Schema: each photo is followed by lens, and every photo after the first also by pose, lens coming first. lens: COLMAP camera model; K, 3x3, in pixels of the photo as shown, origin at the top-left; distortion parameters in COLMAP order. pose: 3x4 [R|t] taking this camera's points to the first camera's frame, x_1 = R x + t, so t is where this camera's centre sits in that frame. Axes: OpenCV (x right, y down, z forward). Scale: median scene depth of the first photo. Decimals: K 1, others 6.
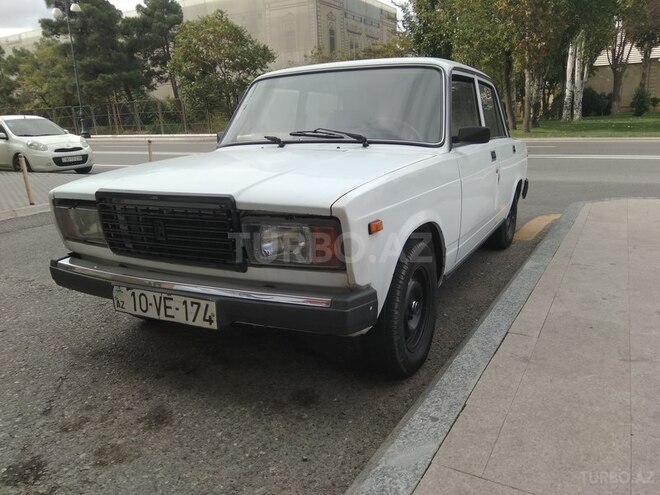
lens RADIAL K [[514.7, 0, 330.7], [0, 514.7, 235.9], [0, 0, 1]] dist [0.078940, -0.138354]
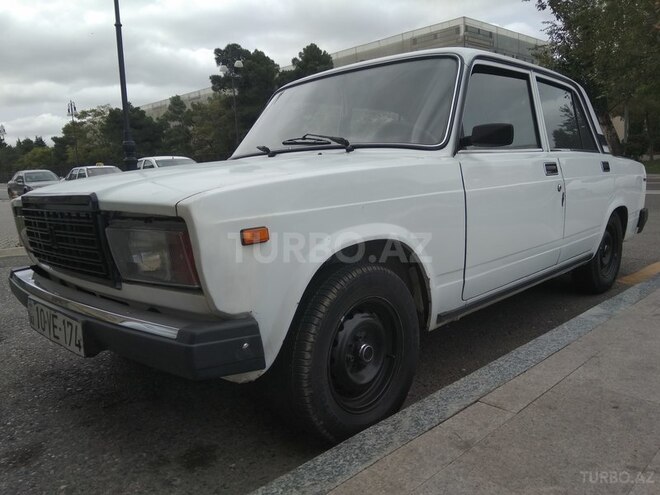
lens RADIAL K [[514.7, 0, 330.7], [0, 514.7, 235.9], [0, 0, 1]] dist [0.078940, -0.138354]
pose [[0.959476, 0.023922, -0.280772, 0.279371], [-0.046239, 0.996250, -0.073128, 0.022631], [0.277970, 0.083147, 0.956984, 0.218989]]
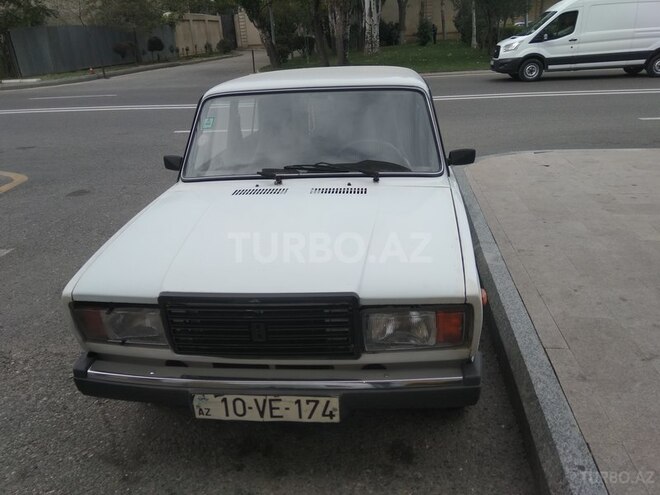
lens RADIAL K [[514.7, 0, 330.7], [0, 514.7, 235.9], [0, 0, 1]] dist [0.078940, -0.138354]
pose [[0.929380, -0.145153, 0.339386, -0.377066], [0.100645, 0.984248, 0.145347, -0.227253], [-0.355137, -0.100925, 0.929350, 0.091764]]
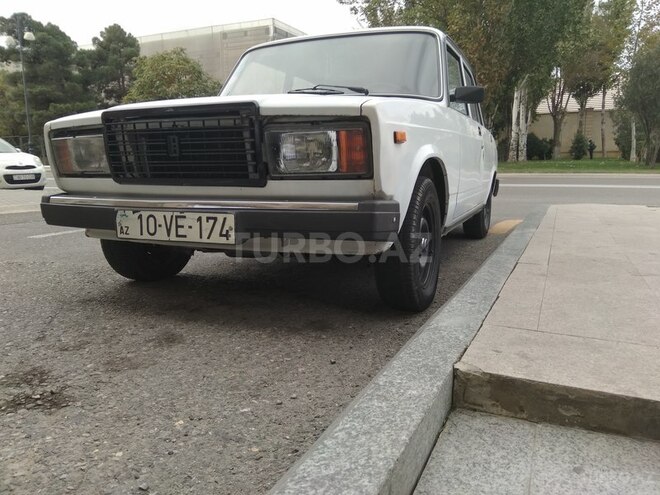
lens RADIAL K [[514.8, 0, 330.4], [0, 514.8, 239.1], [0, 0, 1]] dist [0.058707, -0.100364]
pose [[0.995890, 0.010744, 0.089934, -0.093340], [-0.004210, 0.997357, -0.072533, 0.175320], [-0.090476, 0.071857, 0.993303, 0.021147]]
